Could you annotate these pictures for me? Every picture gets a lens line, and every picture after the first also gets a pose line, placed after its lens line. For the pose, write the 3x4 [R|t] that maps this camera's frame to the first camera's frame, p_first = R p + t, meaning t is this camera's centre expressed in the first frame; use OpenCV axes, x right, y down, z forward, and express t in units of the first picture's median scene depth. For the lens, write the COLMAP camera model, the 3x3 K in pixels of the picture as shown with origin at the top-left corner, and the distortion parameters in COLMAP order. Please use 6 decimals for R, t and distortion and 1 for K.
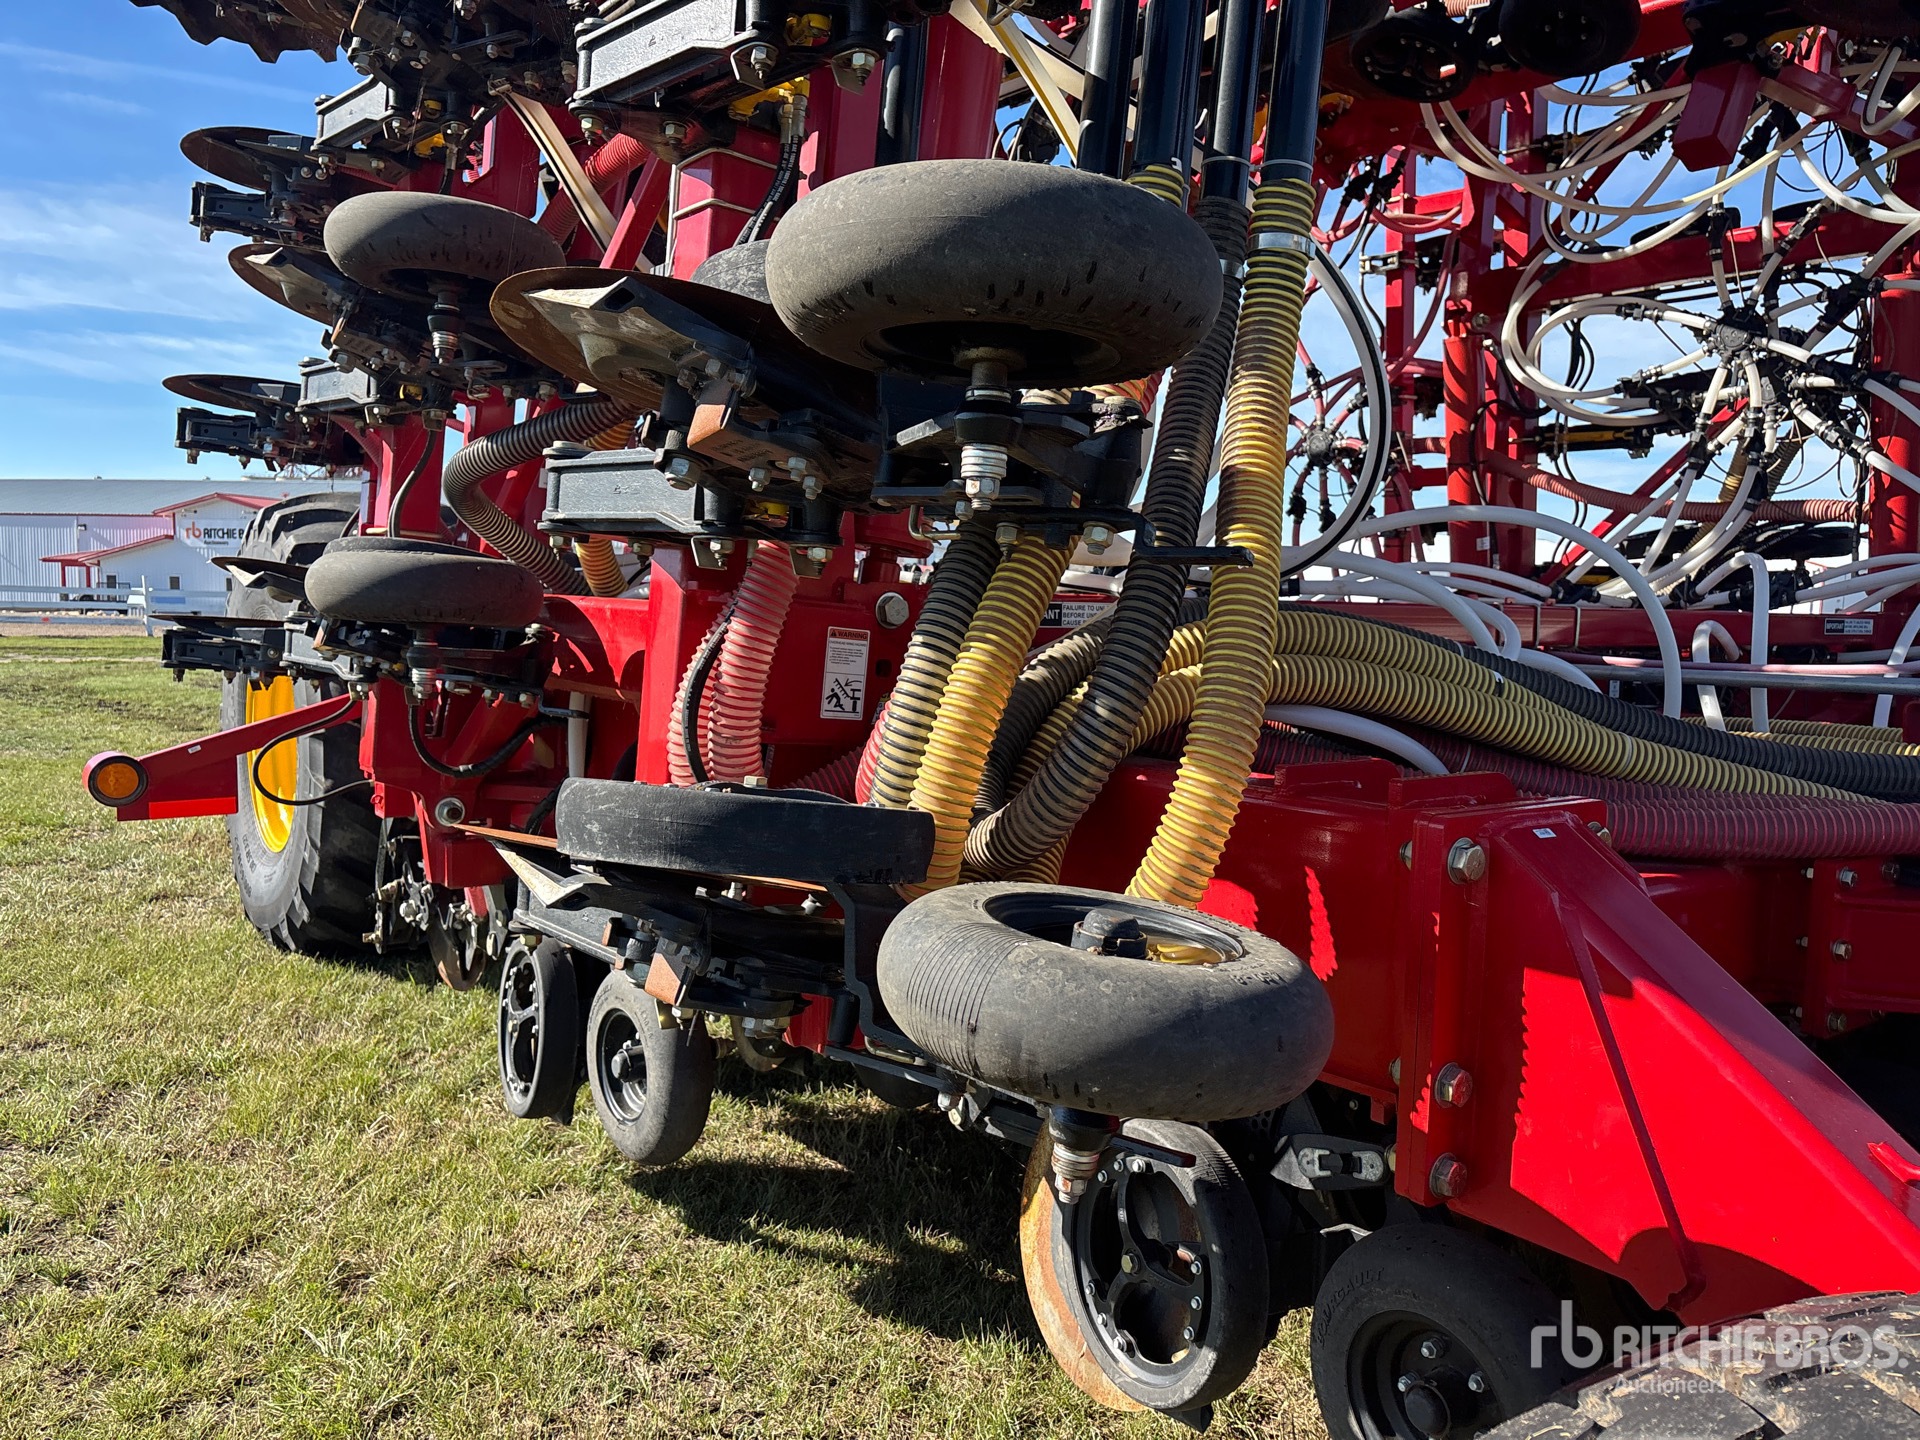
lens RADIAL K [[1472.2, 0, 968.6], [0, 1472.2, 741.7], [0, 0, 1]] dist [0.083790, -0.072049]
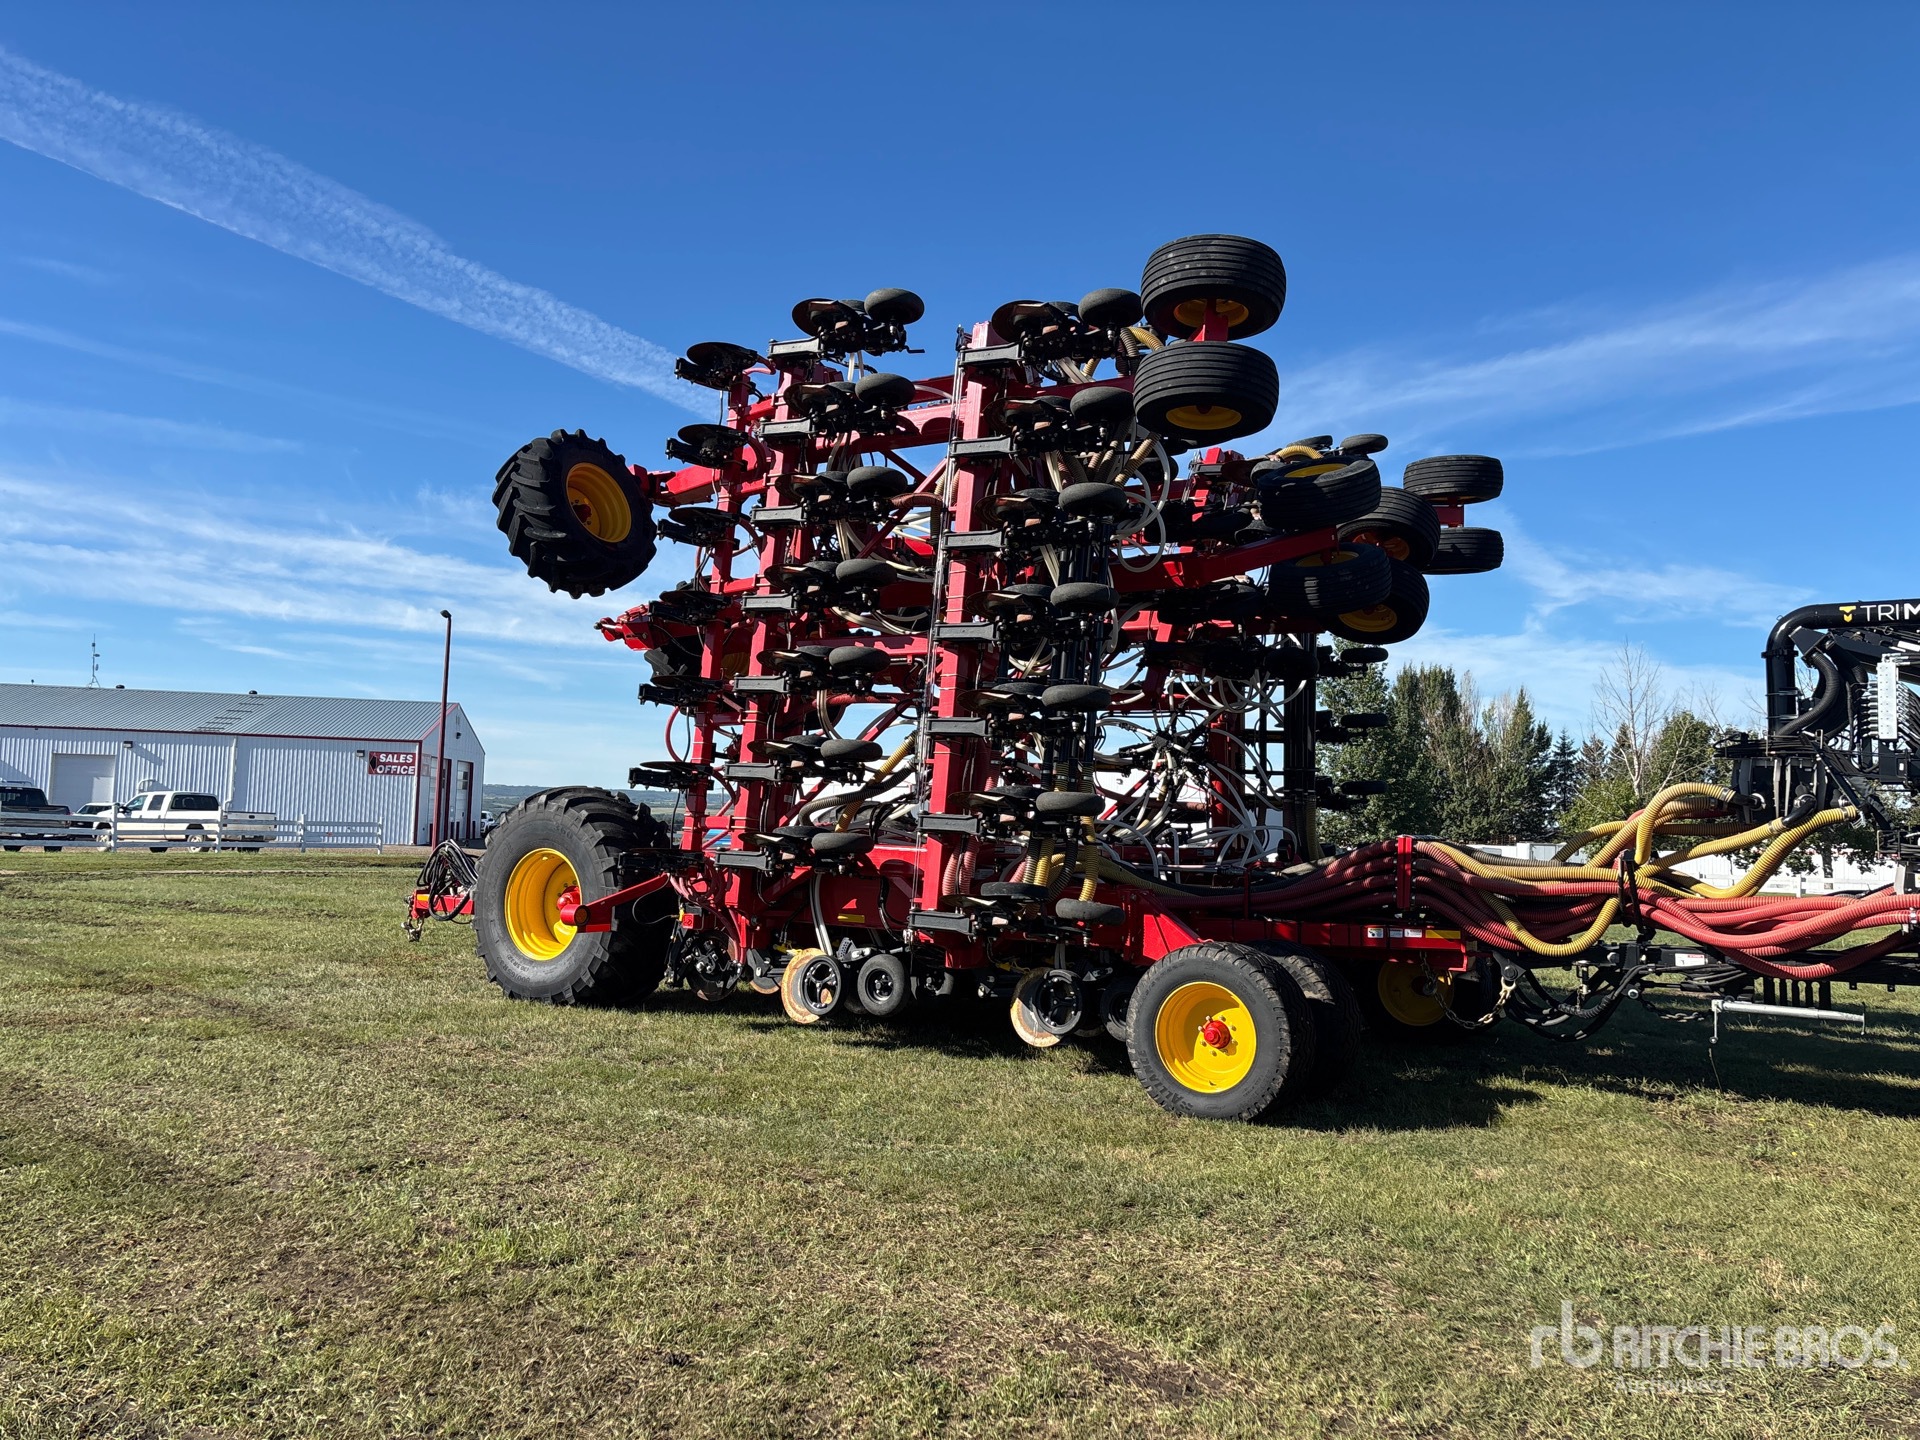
lens RADIAL K [[1490.6, 0, 960.0], [0, 1490.6, 720.0], [0, 0, 1]] dist [0.095273, -0.098088]
pose [[0.944640, 0.030349, 0.326703, -0.752977], [0.021069, 0.988047, -0.152705, 0.093762], [-0.327432, 0.151134, 0.932709, -1.478039]]
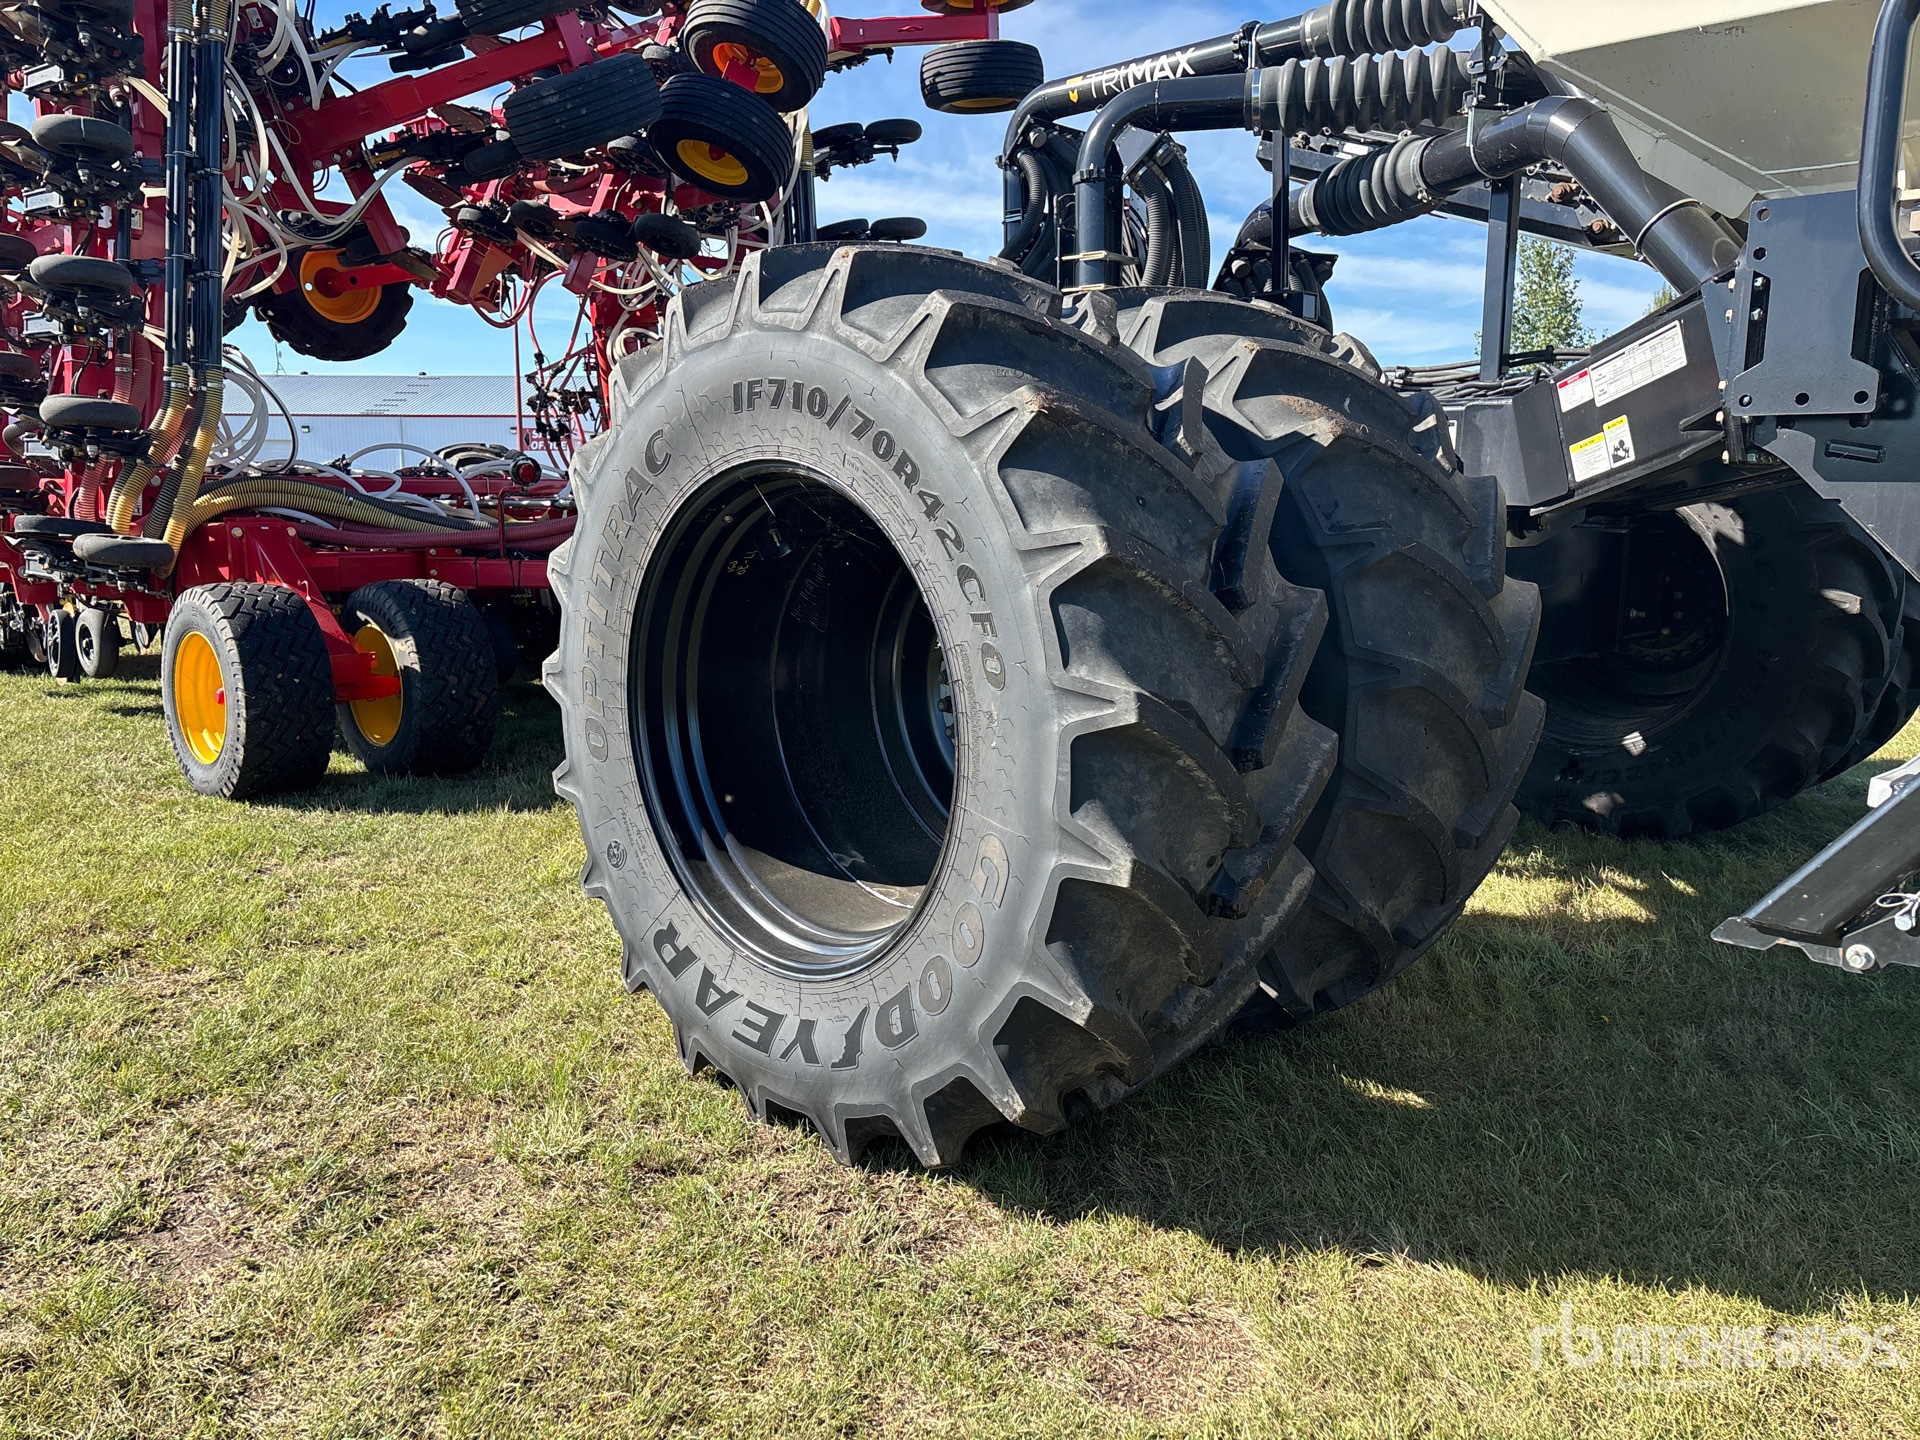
lens RADIAL K [[1499.6, 0, 960.0], [0, 1499.6, 720.0], [0, 0, 1]] dist [0.076010, -0.100865]
pose [[0.986377, -0.047290, 0.157557, 0.614792], [0.037957, 0.997371, 0.061729, 0.157519], [-0.160062, -0.054907, 0.985579, -1.413622]]
